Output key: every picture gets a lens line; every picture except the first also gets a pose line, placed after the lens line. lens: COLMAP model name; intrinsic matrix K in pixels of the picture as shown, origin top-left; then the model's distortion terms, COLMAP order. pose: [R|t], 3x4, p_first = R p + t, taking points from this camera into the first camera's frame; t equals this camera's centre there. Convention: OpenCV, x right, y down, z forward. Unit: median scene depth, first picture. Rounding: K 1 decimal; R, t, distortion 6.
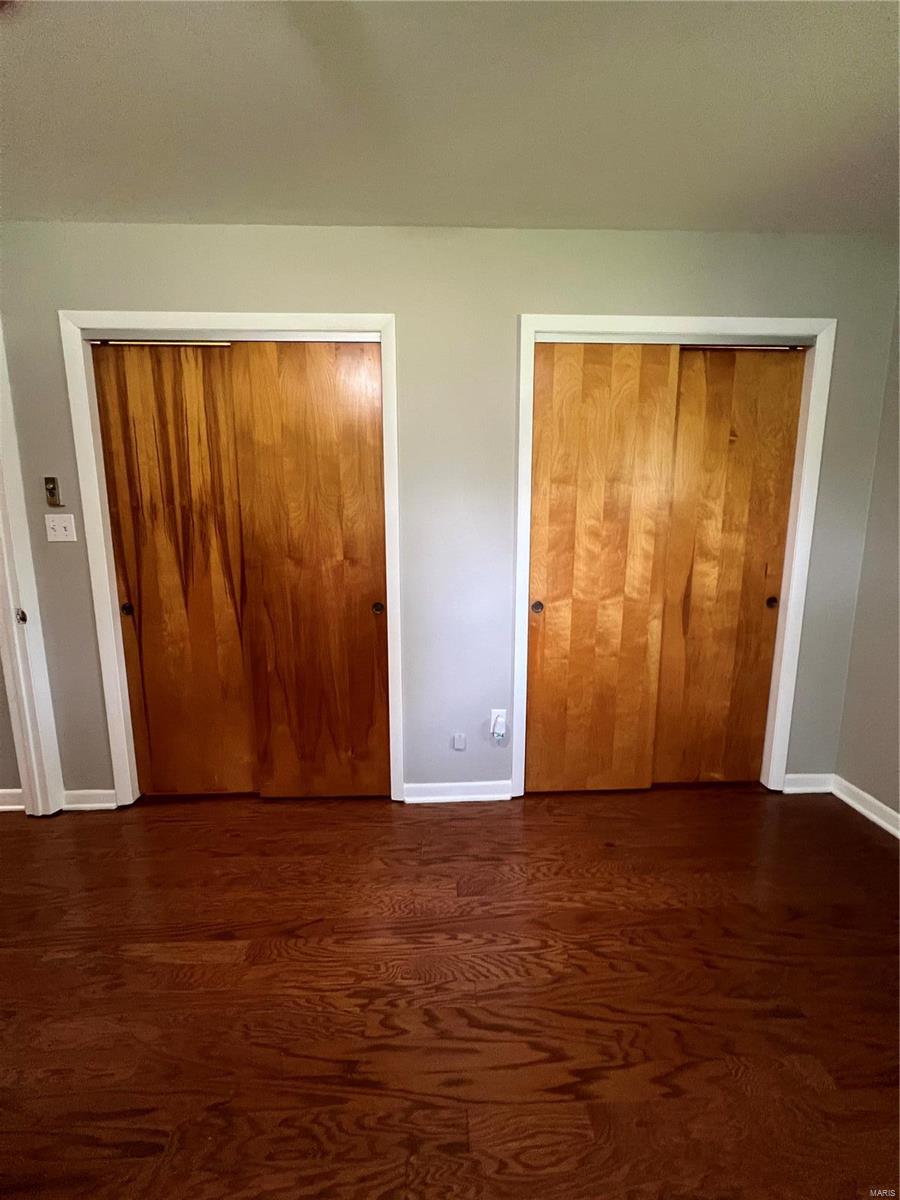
lens RADIAL K [[483.2, 0, 450.0], [0, 483.2, 600.0], [0, 0, 1]] dist [-0.002740, -0.000011]
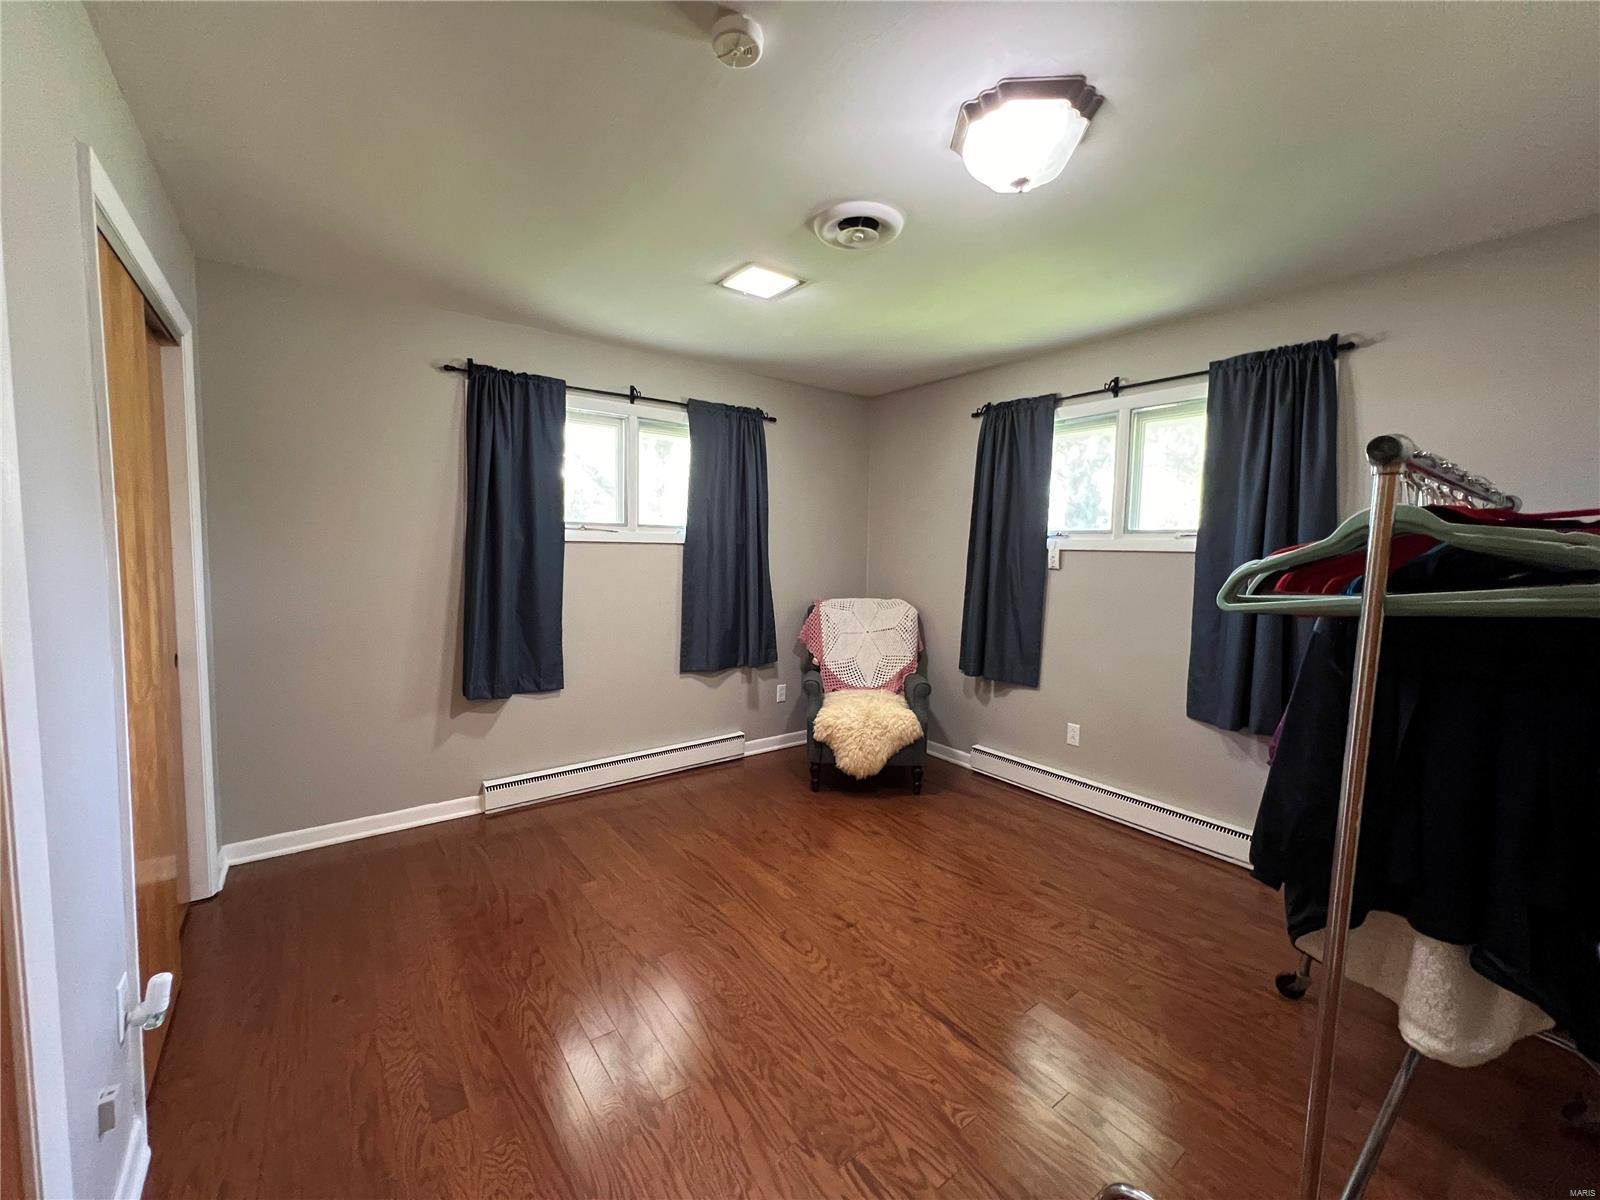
lens RADIAL K [[643.1, 0, 798.0], [0, 643.1, 595.8], [0, 0, 1]] dist [-0.002579, 0.000975]
pose [[-0.573990, -0.074001, 0.815512, -1.418826], [0.114411, 0.978892, 0.169353, -0.312795], [-0.810830, 0.190511, -0.553407, 1.459189]]
